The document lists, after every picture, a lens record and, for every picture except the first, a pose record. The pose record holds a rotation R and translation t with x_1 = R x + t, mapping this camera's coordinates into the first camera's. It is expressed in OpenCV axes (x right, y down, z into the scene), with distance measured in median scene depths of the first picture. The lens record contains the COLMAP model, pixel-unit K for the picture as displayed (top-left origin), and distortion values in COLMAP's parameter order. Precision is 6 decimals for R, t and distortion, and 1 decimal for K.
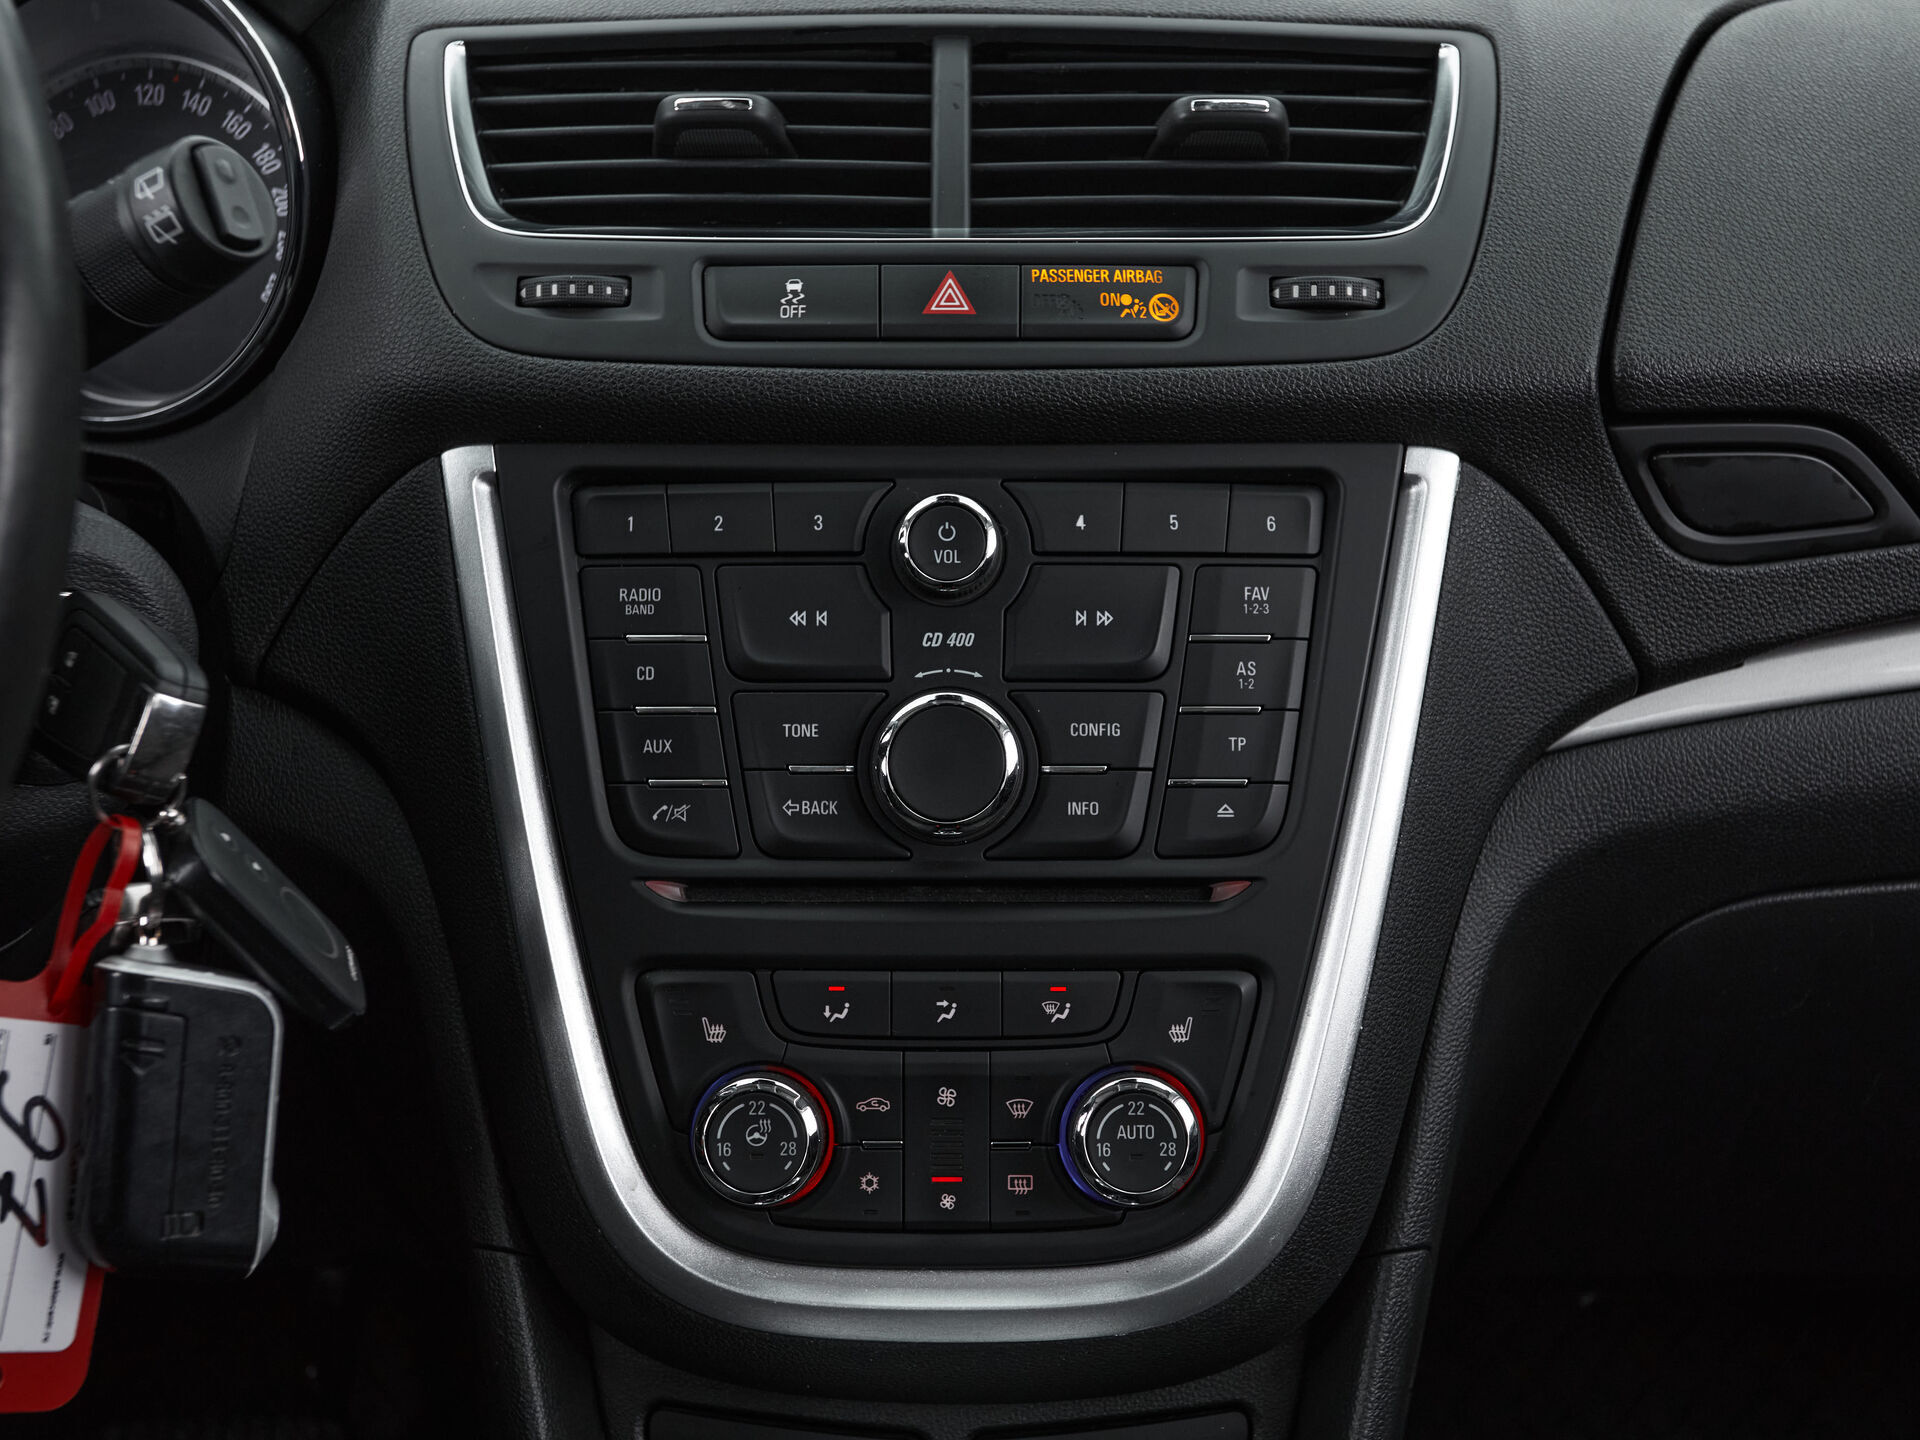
lens RADIAL K [[2404.1, 0, 948.1], [0, 2404.1, 685.4], [0, 0, 1]] dist [0.001548, 0.083067]
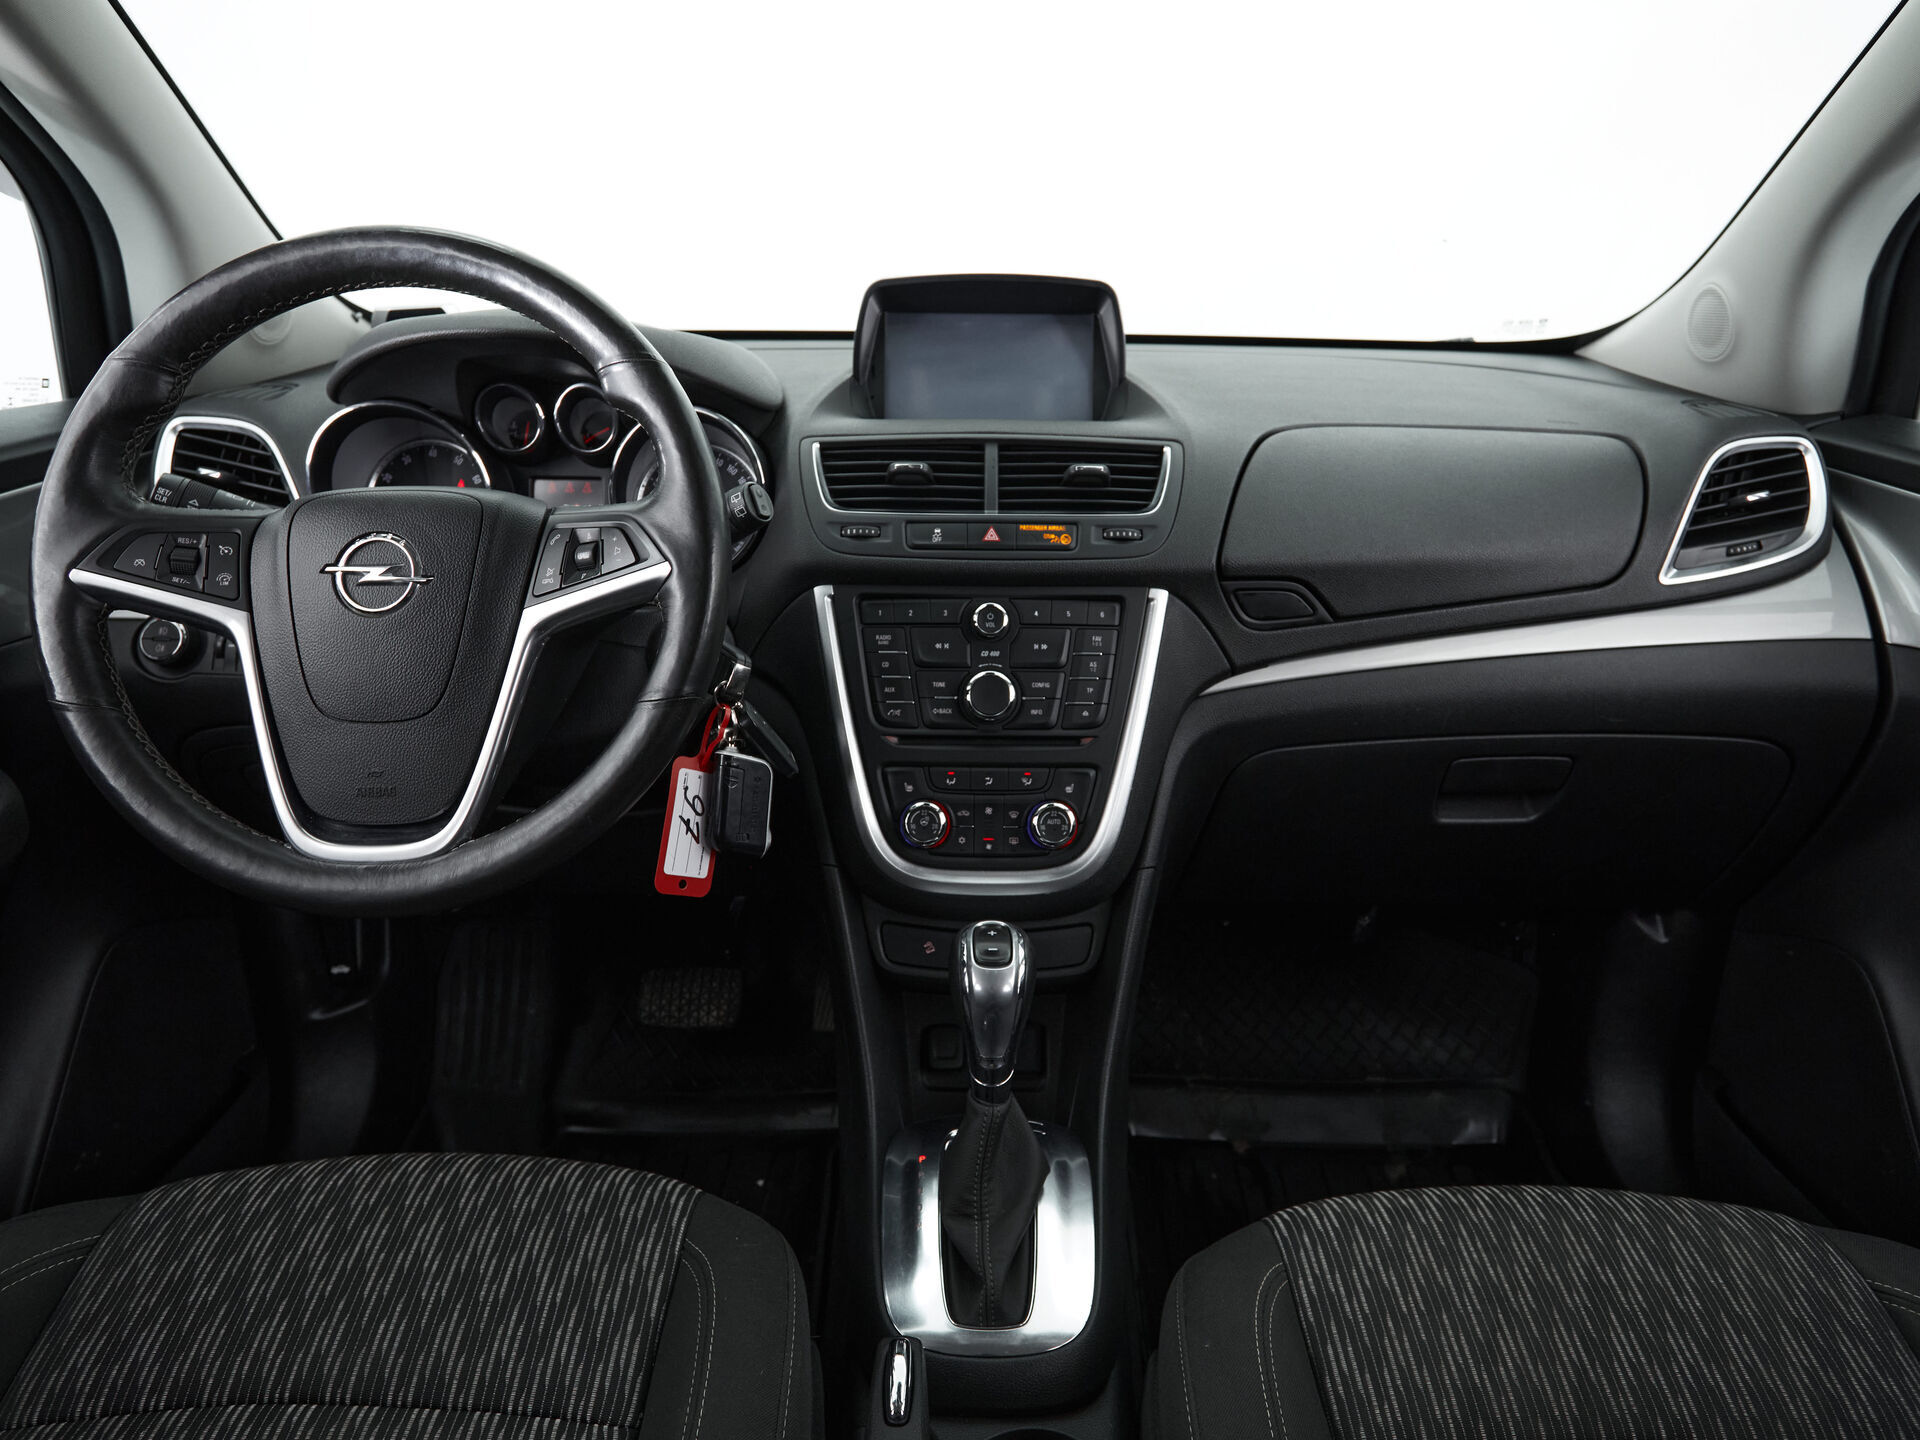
lens RADIAL K [[1140.8, 0, 960.0], [0, 1140.8, 720.0], [0, 0, 1]] dist [0.005513, -0.000368]
pose [[0.999966, 0.008171, 0.000736, -0.036286], [-0.008177, 0.999929, 0.008685, 0.048611], [-0.000665, -0.008691, 0.999962, -0.368497]]
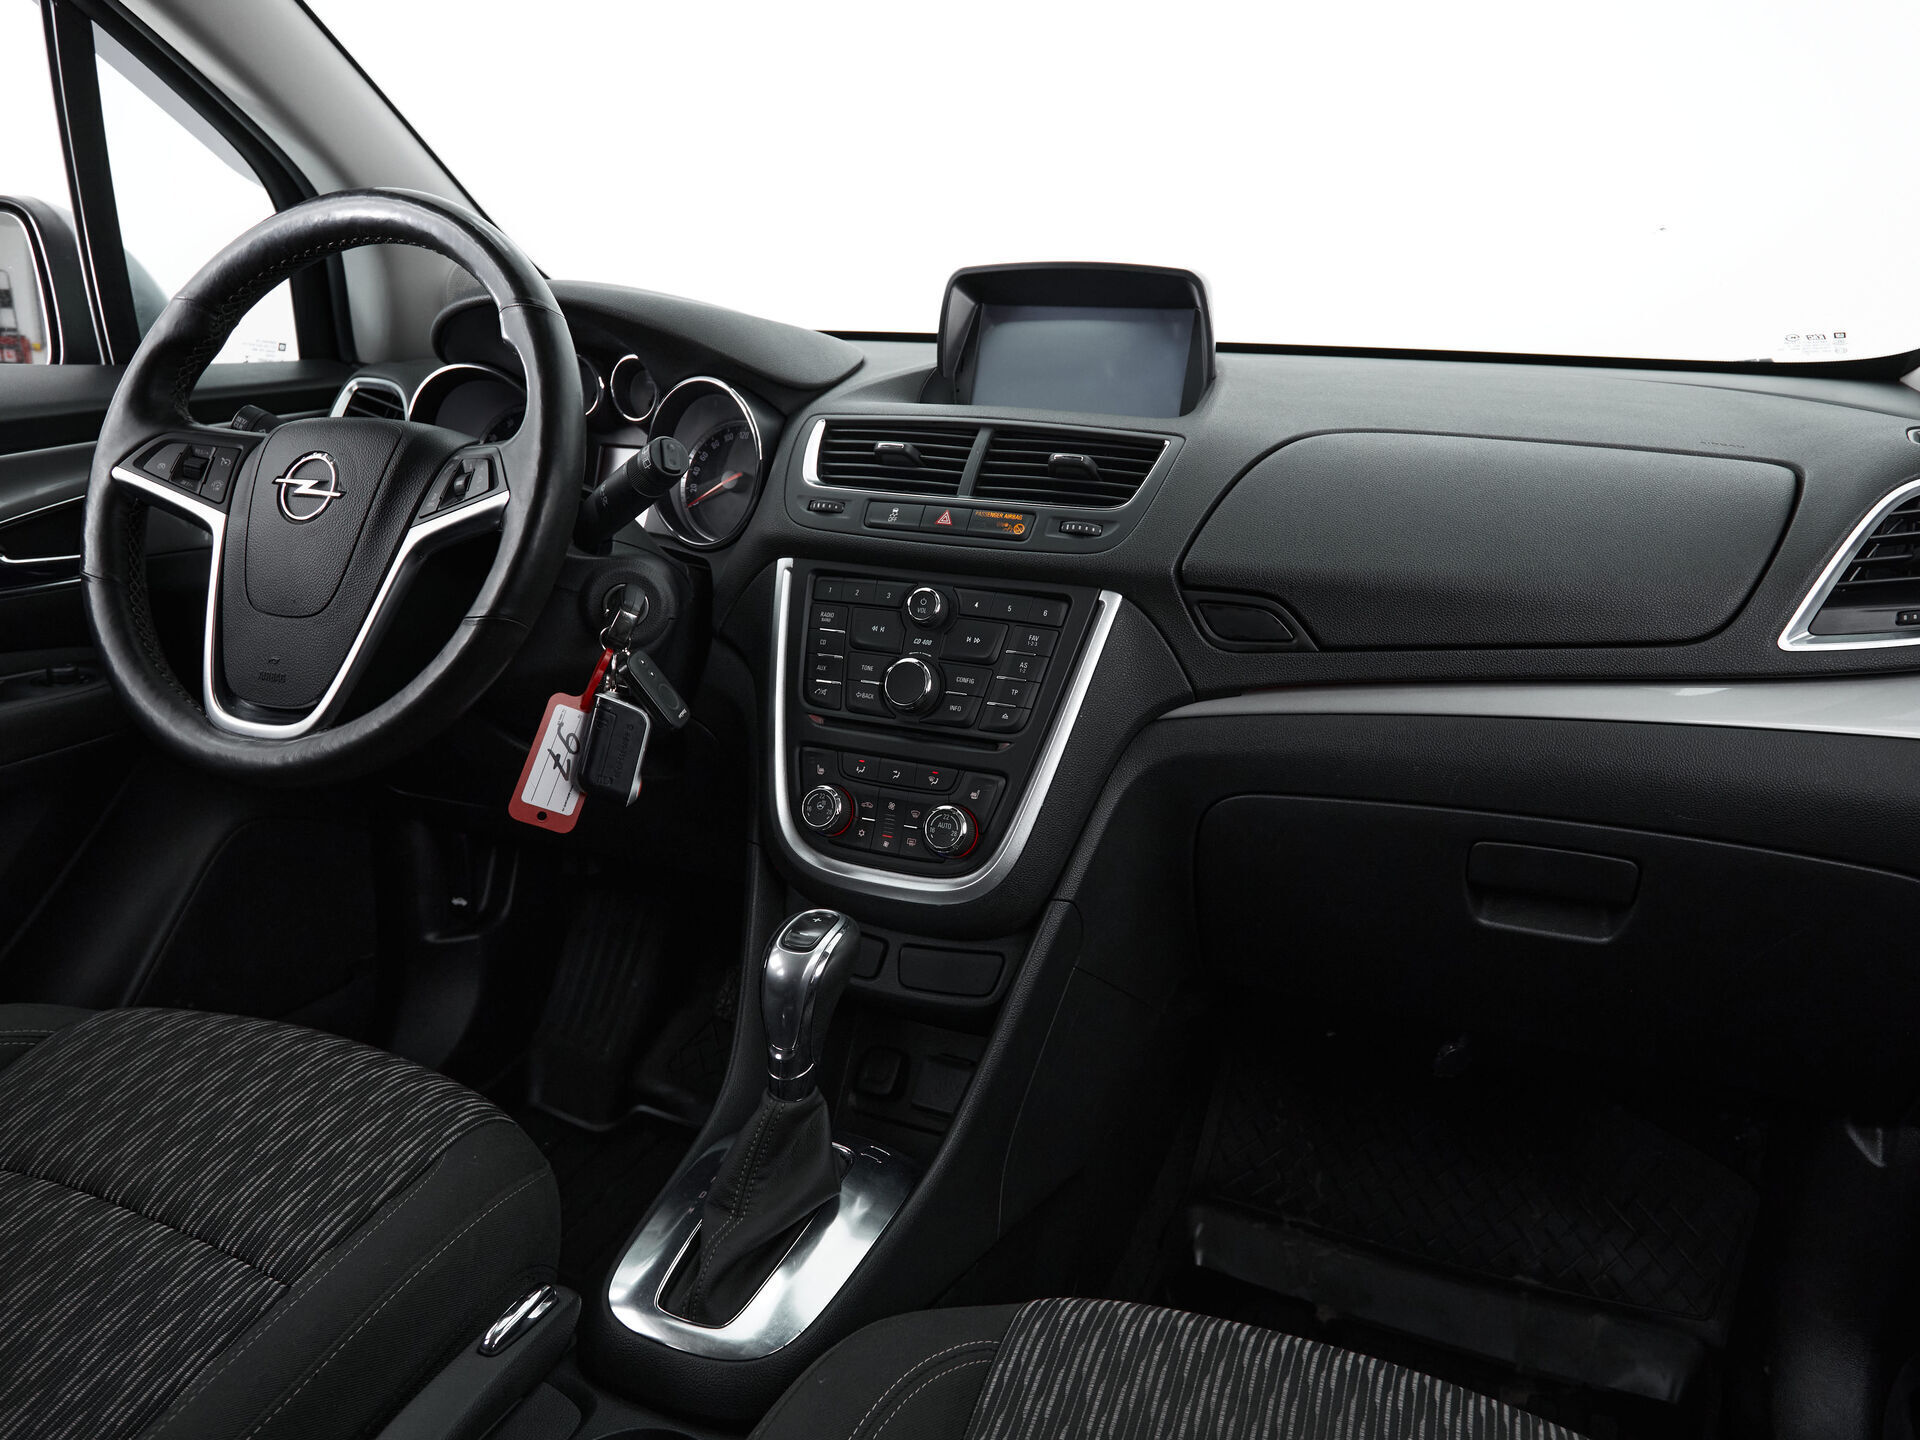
lens RADIAL K [[1266.7, 0, 1020.7], [0, 1266.7, 725.3], [0, 0, 1]] dist [0.012378, -0.000337]
pose [[0.934608, 0.131179, -0.330605, 0.583028], [-0.150537, 0.988036, -0.033523, 0.104344], [0.322252, 0.081099, 0.943174, -0.304265]]
